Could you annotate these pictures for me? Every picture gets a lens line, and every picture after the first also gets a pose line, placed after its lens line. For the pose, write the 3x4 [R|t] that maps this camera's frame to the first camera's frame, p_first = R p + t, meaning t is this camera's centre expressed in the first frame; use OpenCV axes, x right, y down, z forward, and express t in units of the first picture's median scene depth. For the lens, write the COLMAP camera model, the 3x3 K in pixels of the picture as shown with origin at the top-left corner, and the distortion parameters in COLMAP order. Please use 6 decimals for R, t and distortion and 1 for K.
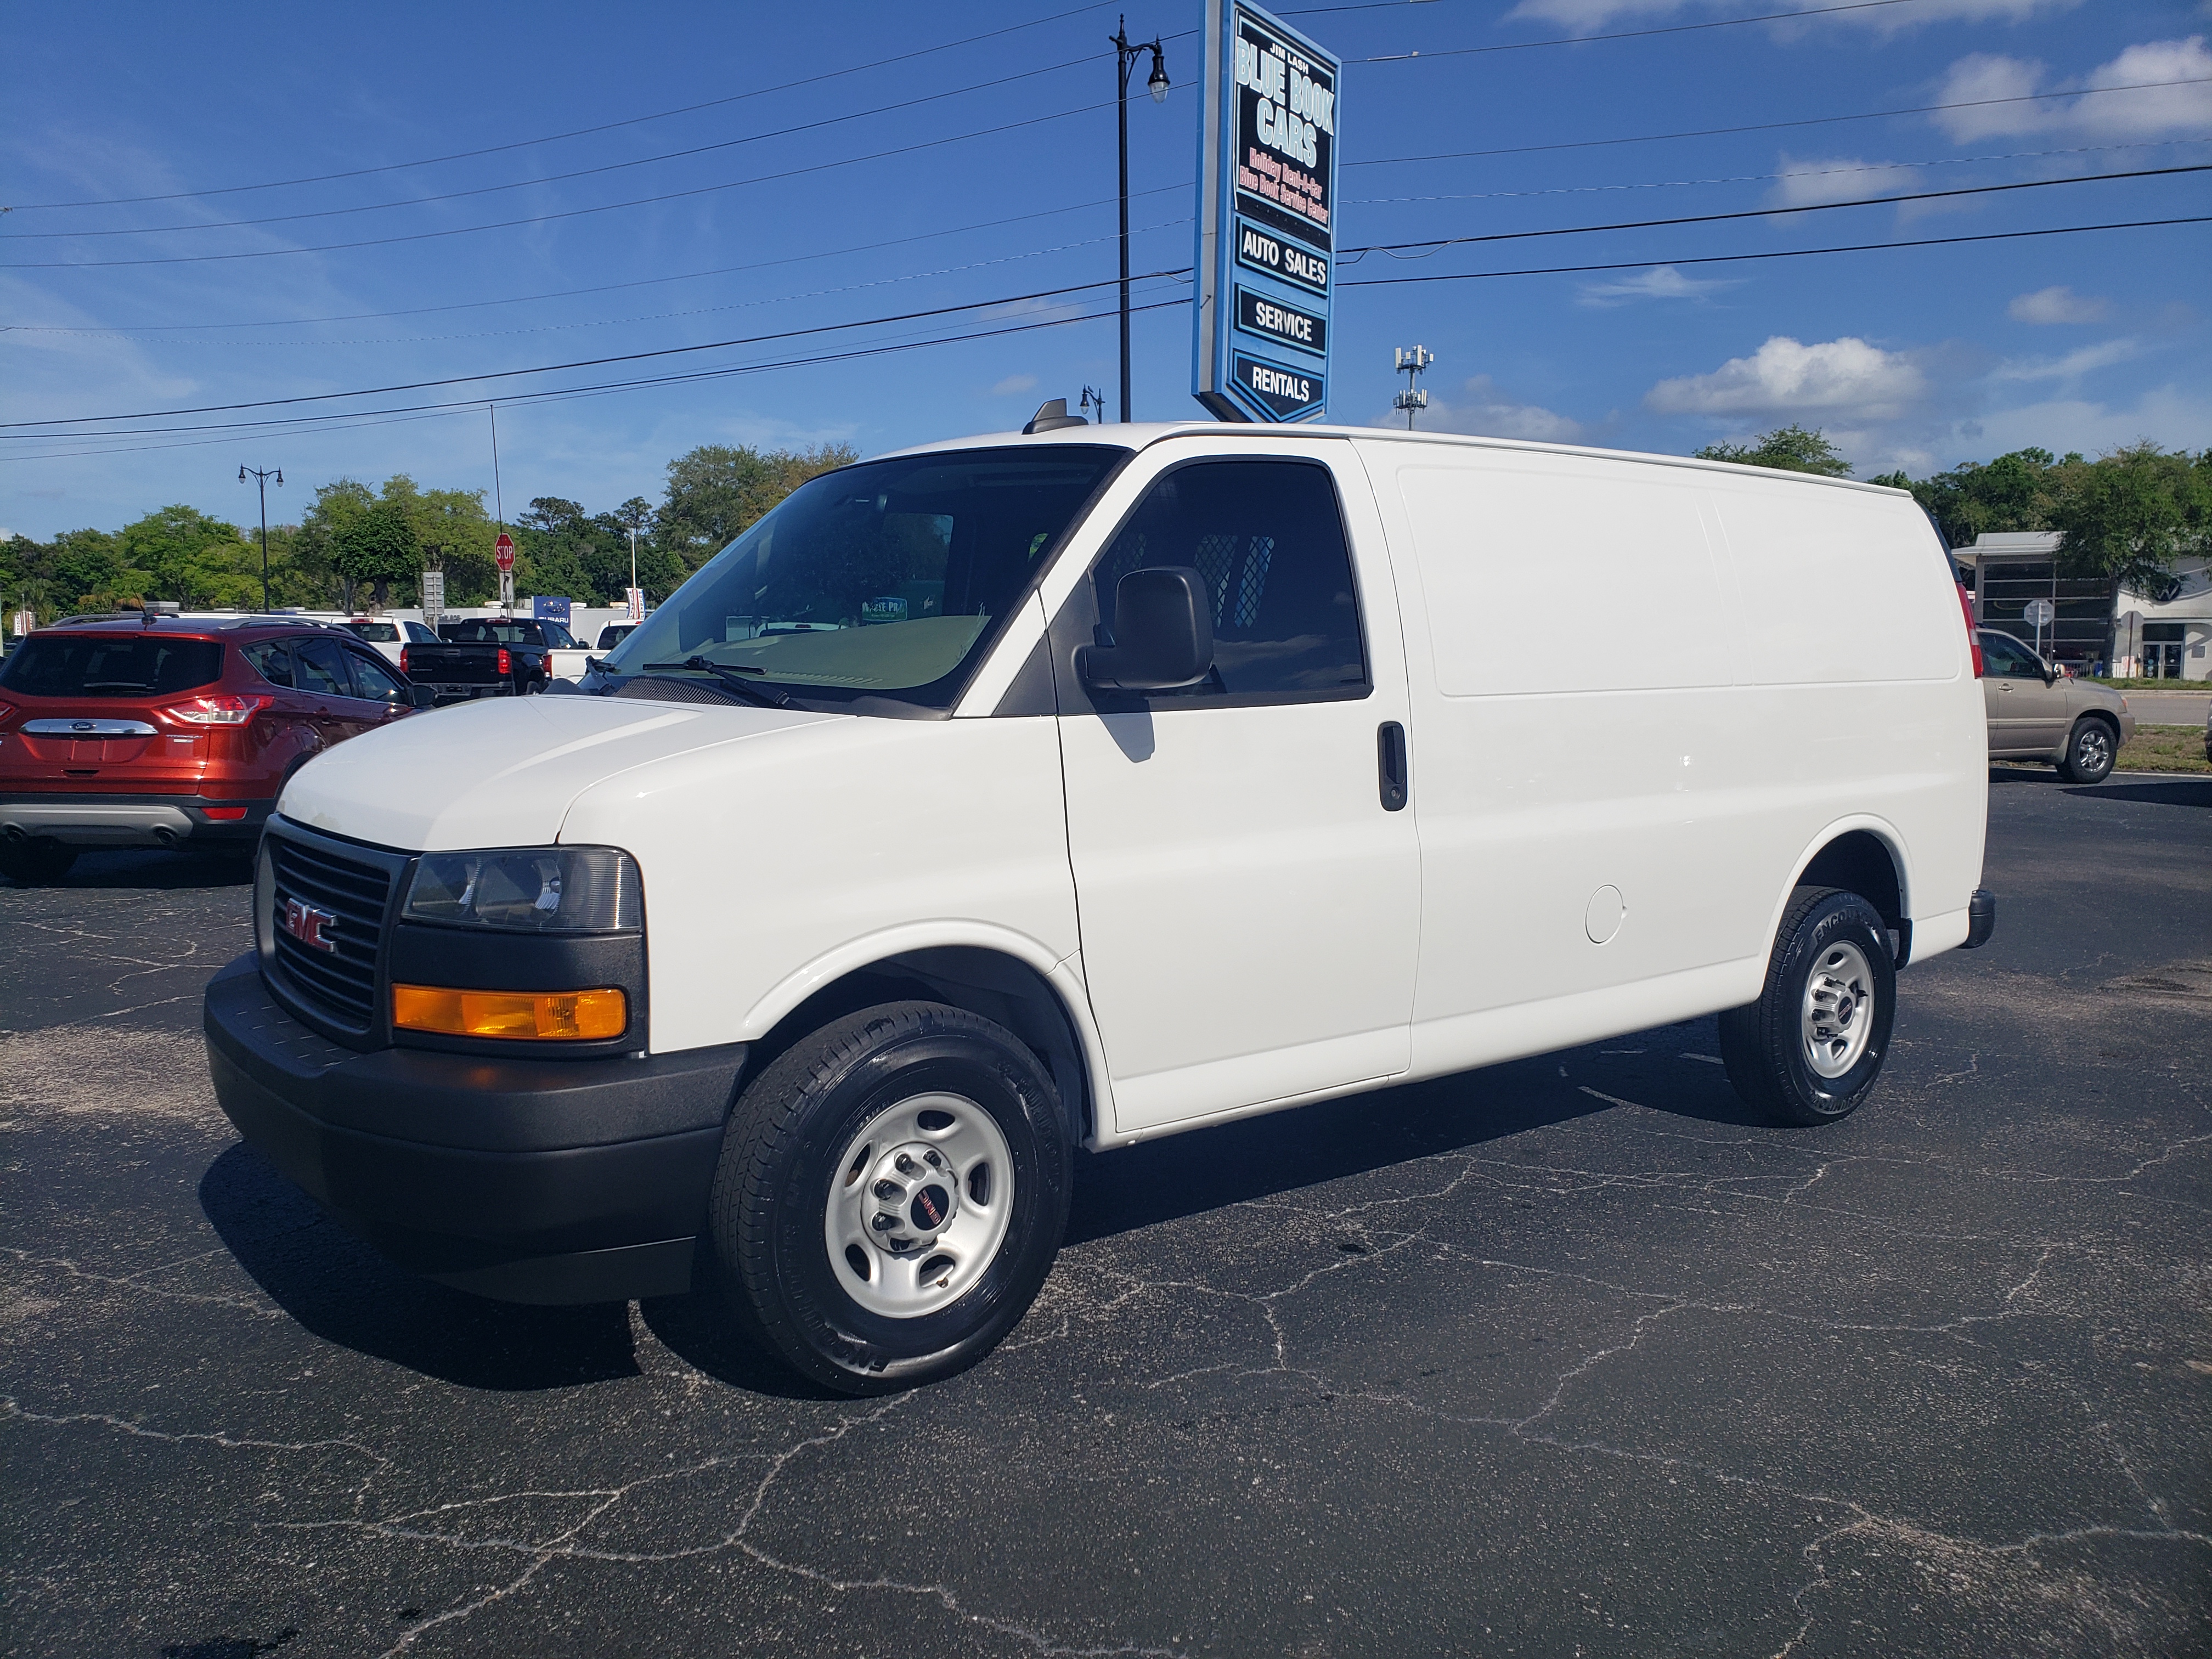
lens RADIAL K [[1714.2, 0, 1132.1], [0, 1714.2, 801.9], [0, 0, 1]] dist [0.022051, -0.011616]
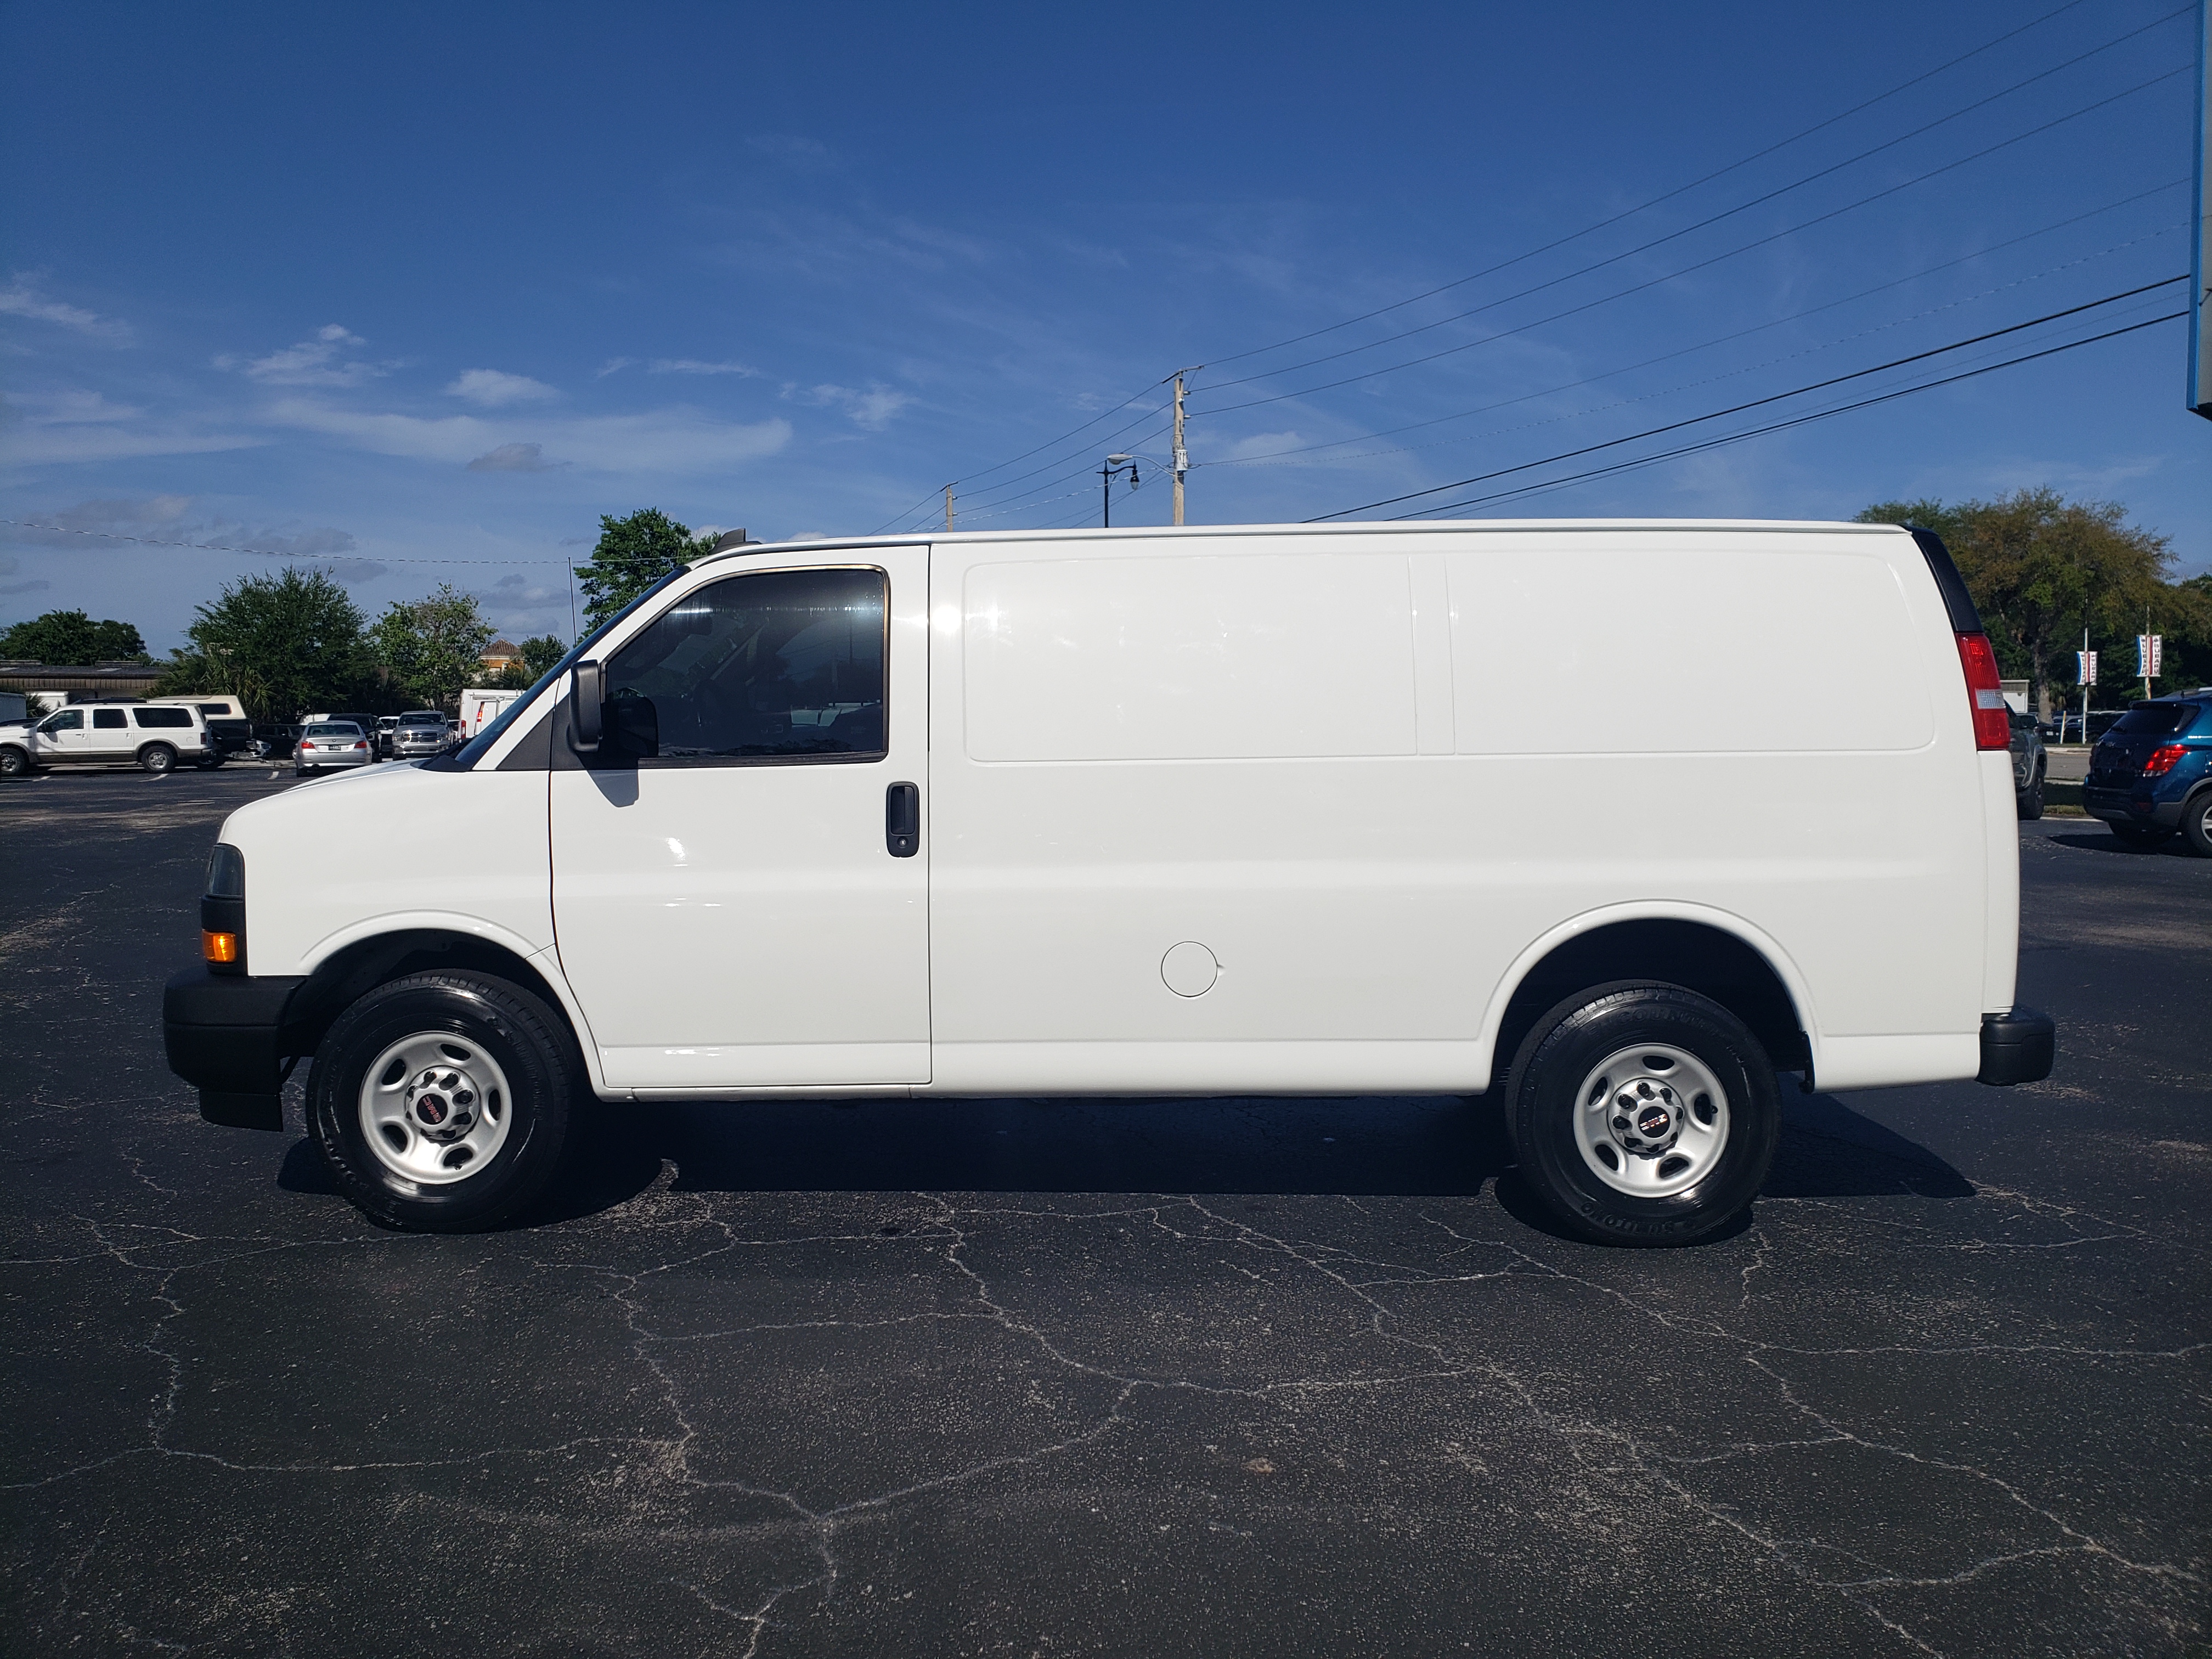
lens RADIAL K [[1714.2, 0, 1089.0], [0, 1714.2, 824.7], [0, 0, 1]] dist [0.022051, -0.011616]
pose [[0.787125, 0.029892, -0.616069, 1.097139], [-0.047499, 0.998796, -0.012225, -0.010607], [0.614962, 0.038885, 0.787597, 0.173173]]
